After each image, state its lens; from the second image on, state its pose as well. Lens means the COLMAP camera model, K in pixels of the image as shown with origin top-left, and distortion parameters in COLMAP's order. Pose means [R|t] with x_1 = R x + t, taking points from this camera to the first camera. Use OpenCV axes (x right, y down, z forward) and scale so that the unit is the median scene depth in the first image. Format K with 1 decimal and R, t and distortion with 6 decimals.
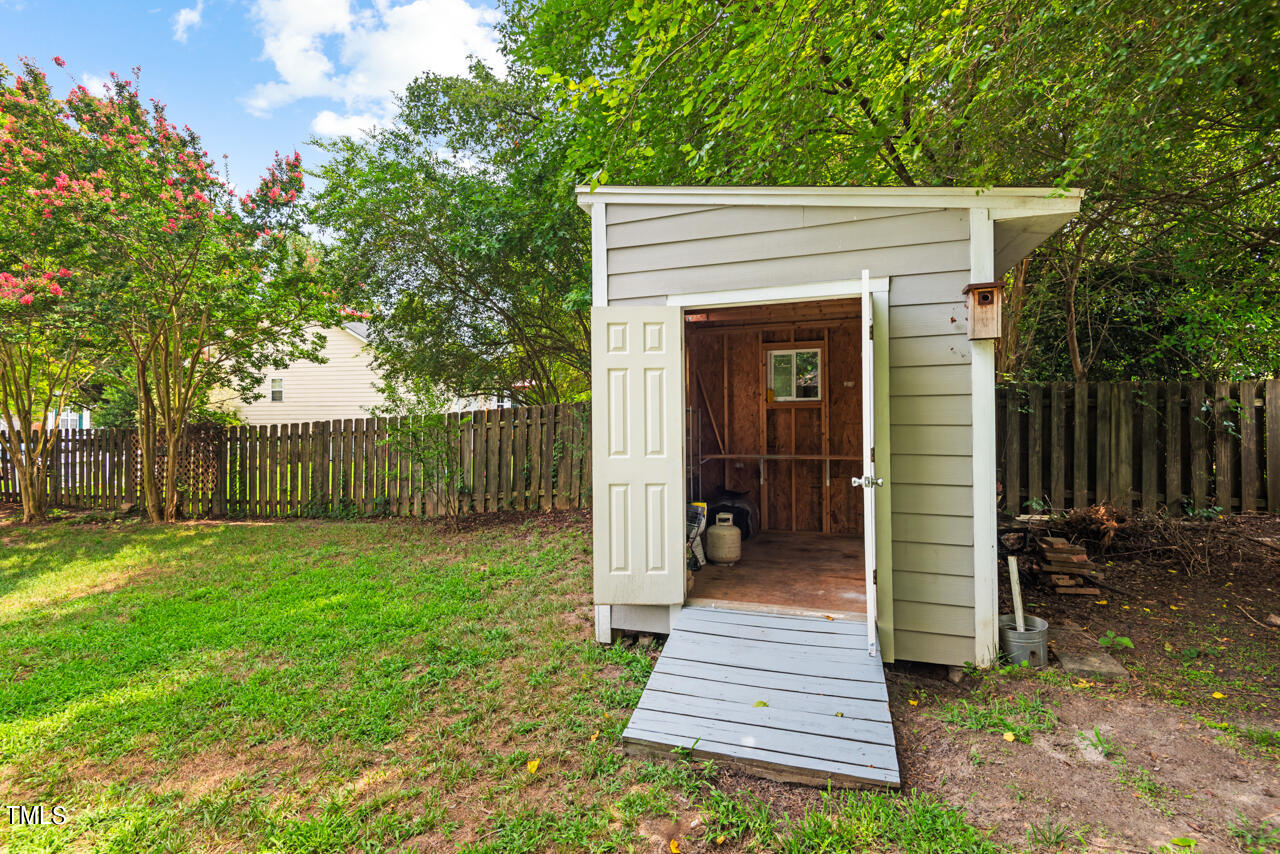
lens RADIAL K [[591.5, 0, 642.5], [0, 591.5, 417.8], [0, 0, 1]] dist [0.046500, -0.029446]
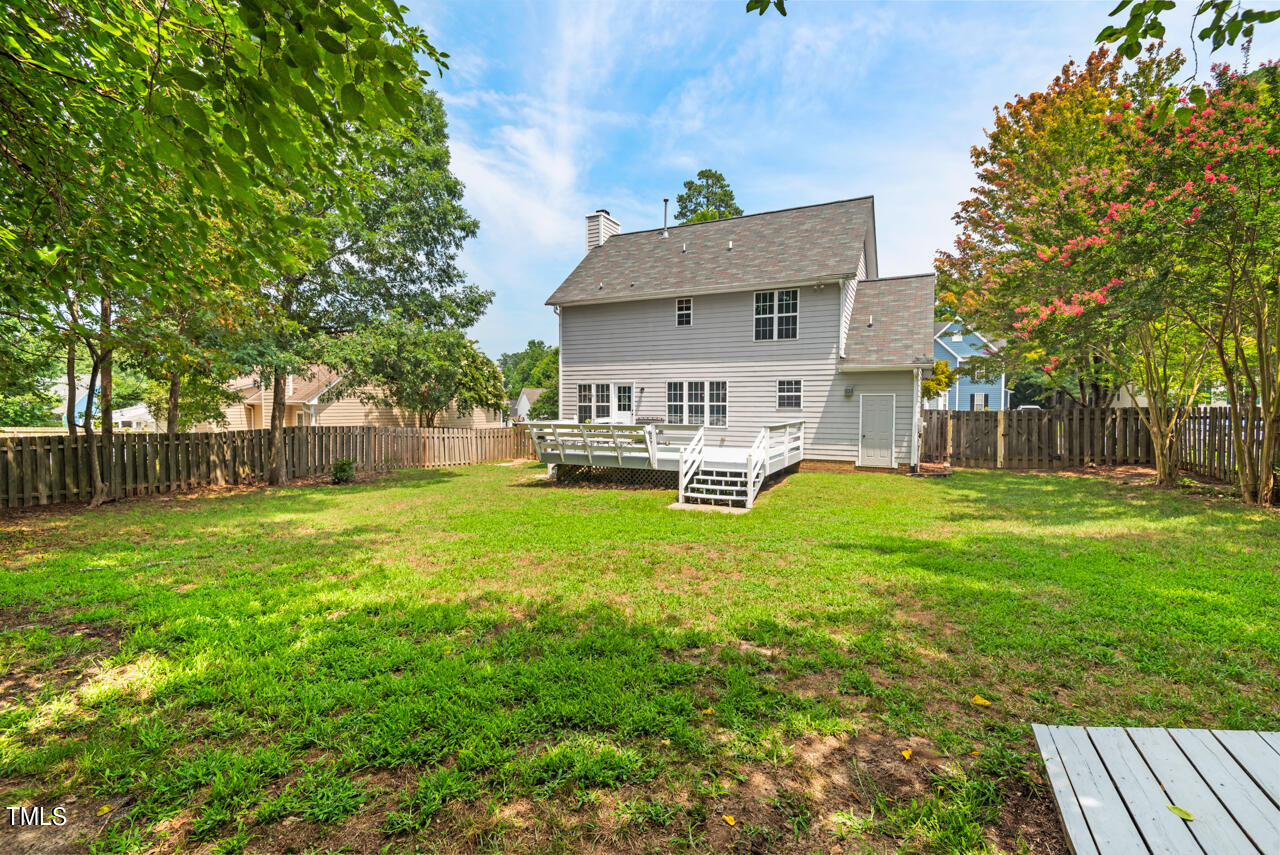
lens RADIAL K [[591.5, 0, 642.5], [0, 591.5, 418.3], [0, 0, 1]] dist [0.046500, -0.029446]
pose [[-0.127995, 0.033881, -0.991196, 0.951467], [0.008023, 0.999419, 0.033126, -0.022667], [0.991742, -0.003712, -0.128193, 0.433980]]
